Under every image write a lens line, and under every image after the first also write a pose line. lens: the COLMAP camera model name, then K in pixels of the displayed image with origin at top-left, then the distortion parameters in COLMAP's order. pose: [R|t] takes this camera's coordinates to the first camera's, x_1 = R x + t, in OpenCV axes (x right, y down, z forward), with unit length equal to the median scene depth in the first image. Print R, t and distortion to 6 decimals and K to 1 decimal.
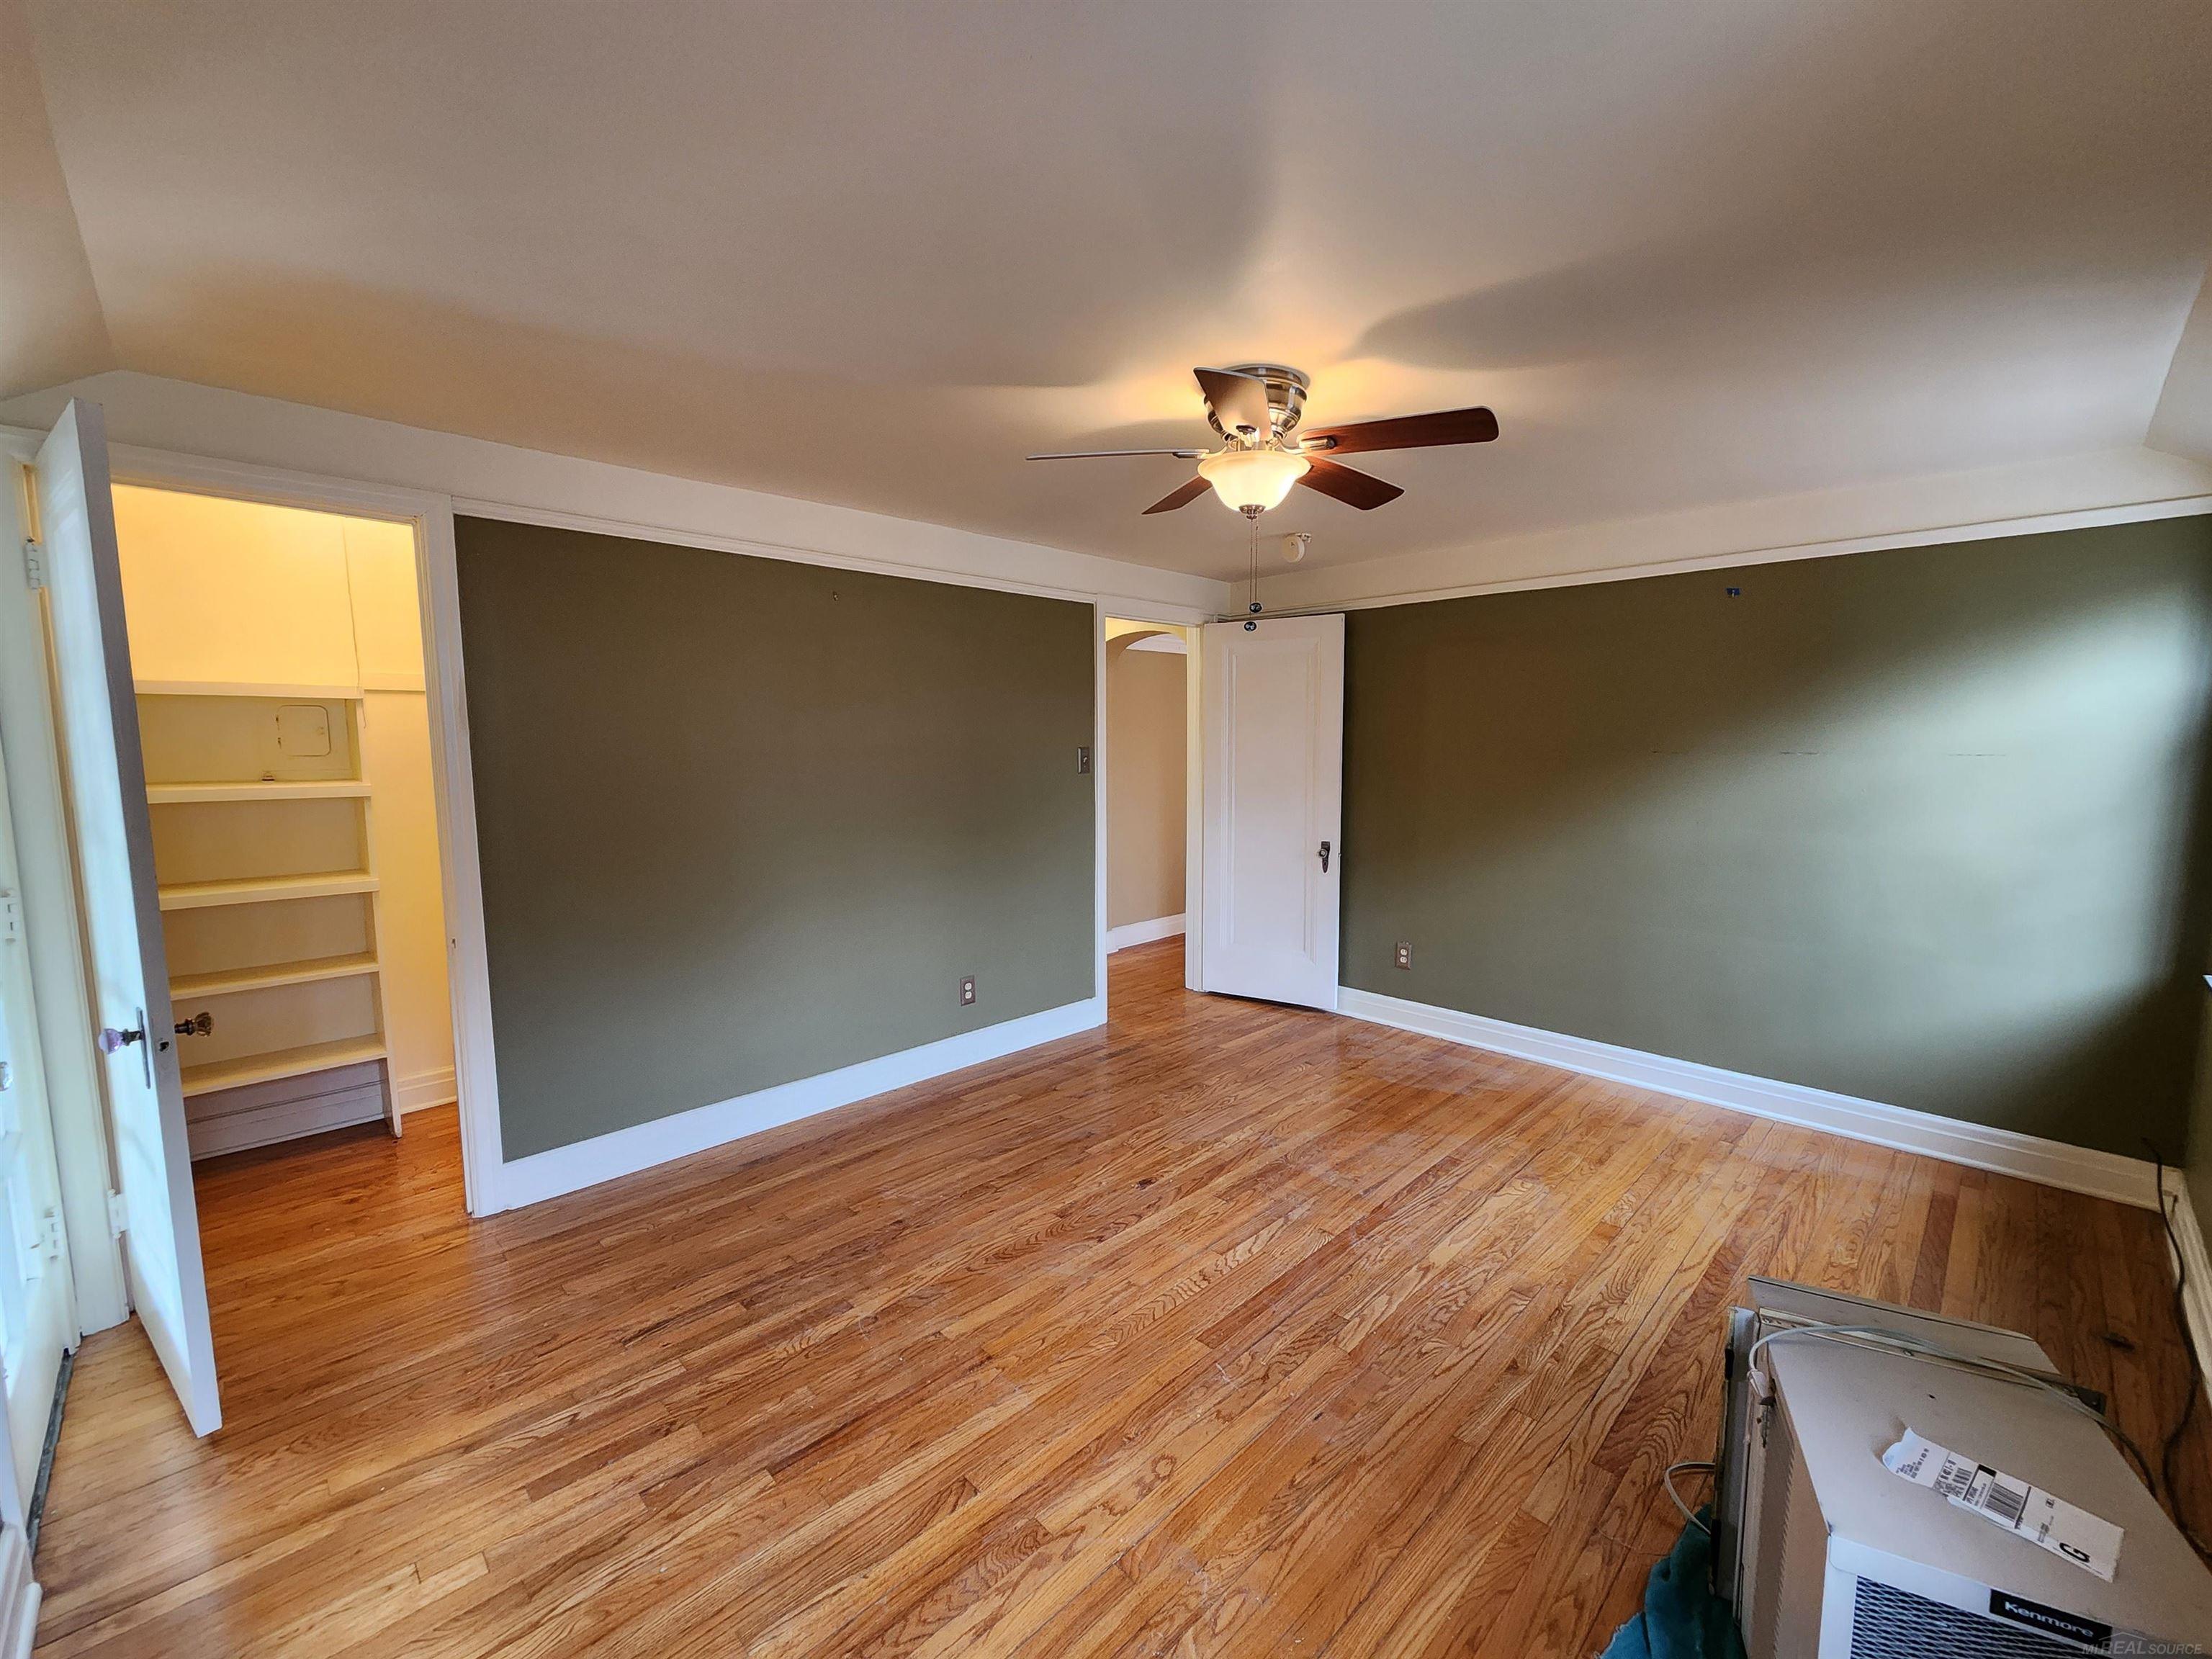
lens RADIAL K [[903.7, 0, 1117.5], [0, 903.7, 830.9], [0, 0, 1]] dist [-0.000947, -0.000217]
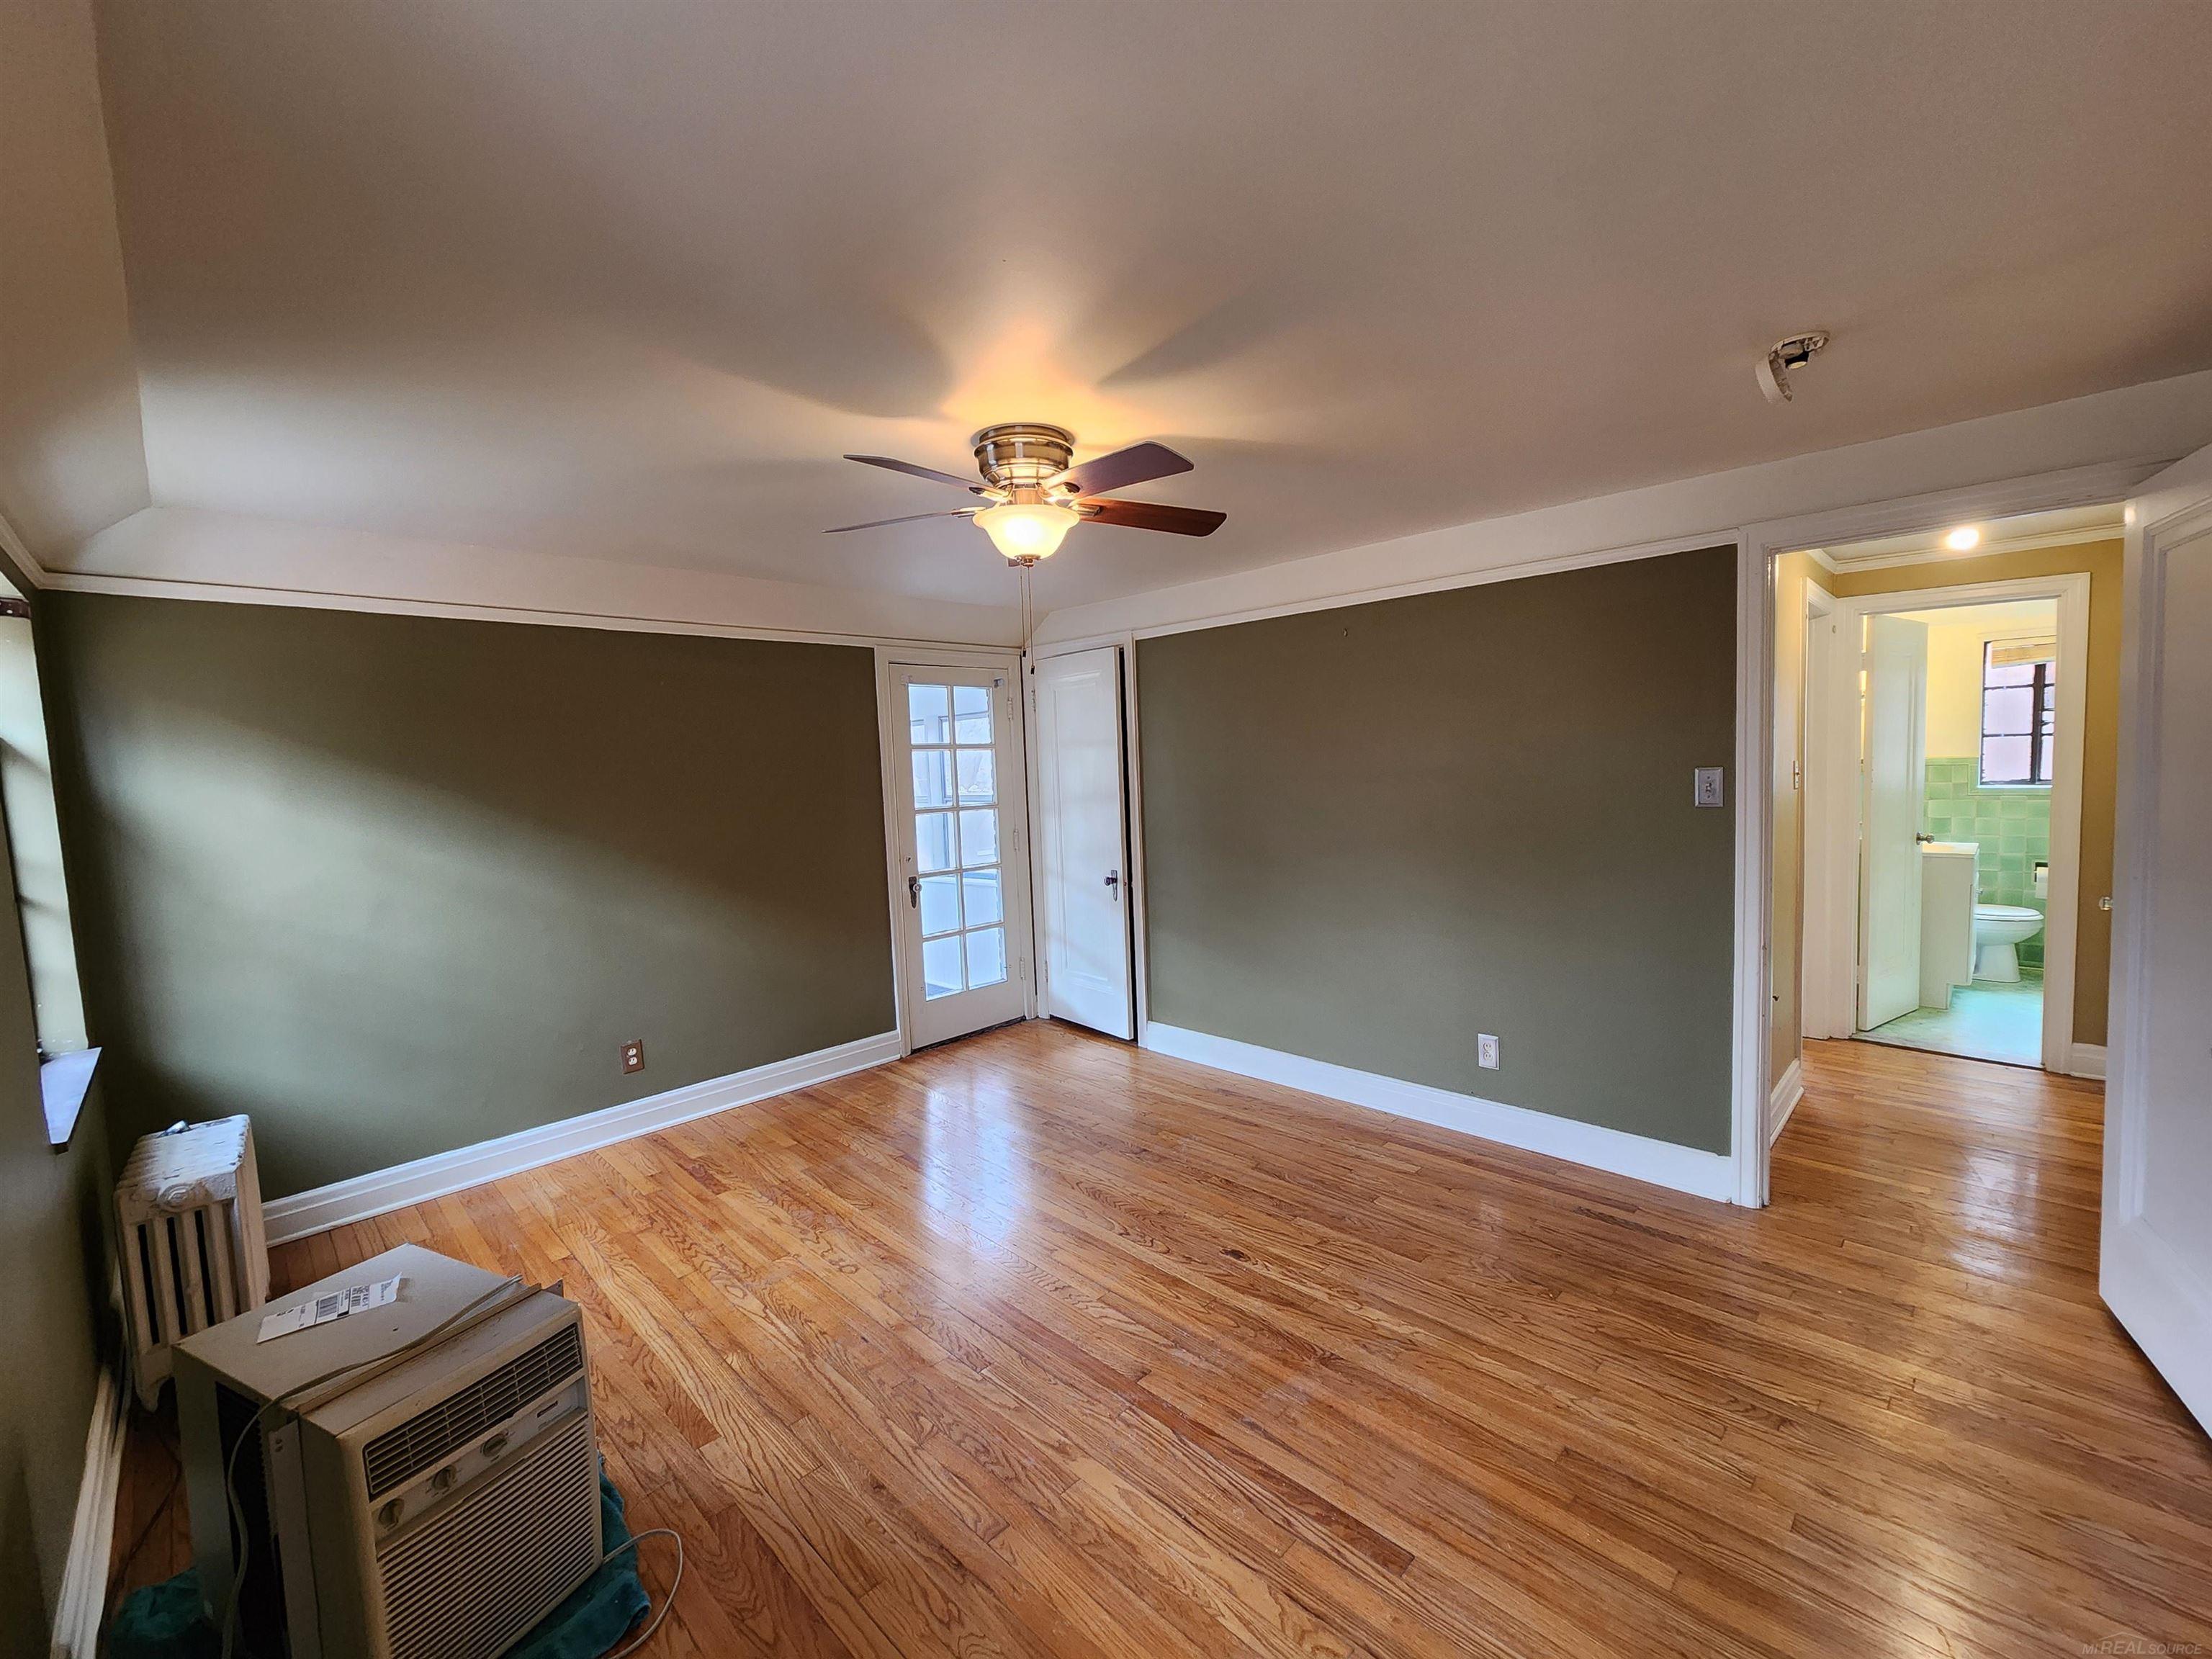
lens RADIAL K [[903.7, 0, 1117.5], [0, 903.7, 831.2], [0, 0, 1]] dist [-0.000947, -0.000217]
pose [[0.011029, 0.073516, -0.997233, 0.913817], [-0.066537, 0.995137, 0.072626, -0.097115], [0.997723, 0.065552, 0.015867, 0.836962]]
